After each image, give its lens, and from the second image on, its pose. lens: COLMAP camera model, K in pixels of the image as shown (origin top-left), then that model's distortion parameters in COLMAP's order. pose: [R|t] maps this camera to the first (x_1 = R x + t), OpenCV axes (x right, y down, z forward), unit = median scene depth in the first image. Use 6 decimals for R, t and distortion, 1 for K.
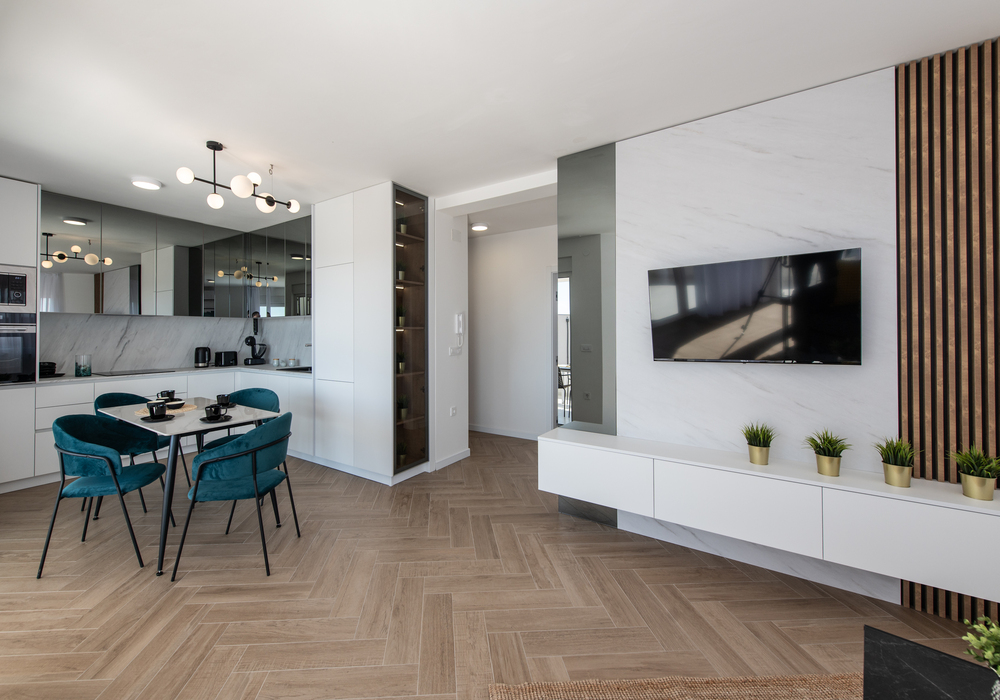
lens RADIAL K [[416.8, 0, 450.4], [0, 416.8, 327.6], [0, 0, 1]] dist [-0.003619, 0.000041]
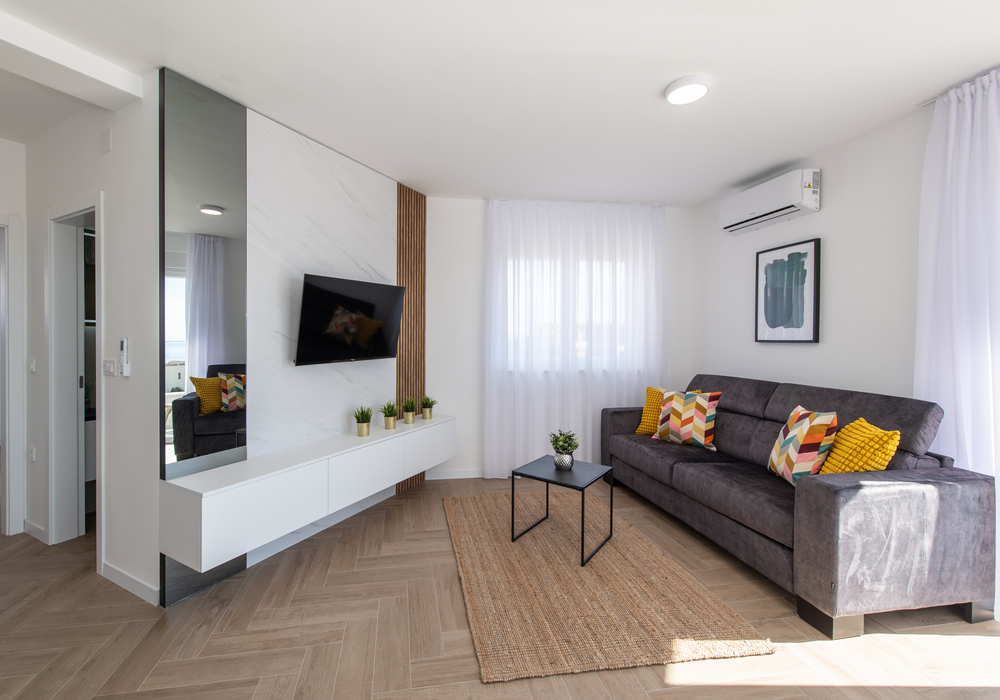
lens RADIAL K [[416.8, 0, 493.5], [0, 416.8, 345.9], [0, 0, 1]] dist [-0.003619, 0.000041]
pose [[-0.165642, -0.015221, 0.986068, -0.663808], [-0.012569, 0.999832, 0.013322, 0.015241], [-0.986106, -0.010187, -0.165806, 0.846347]]
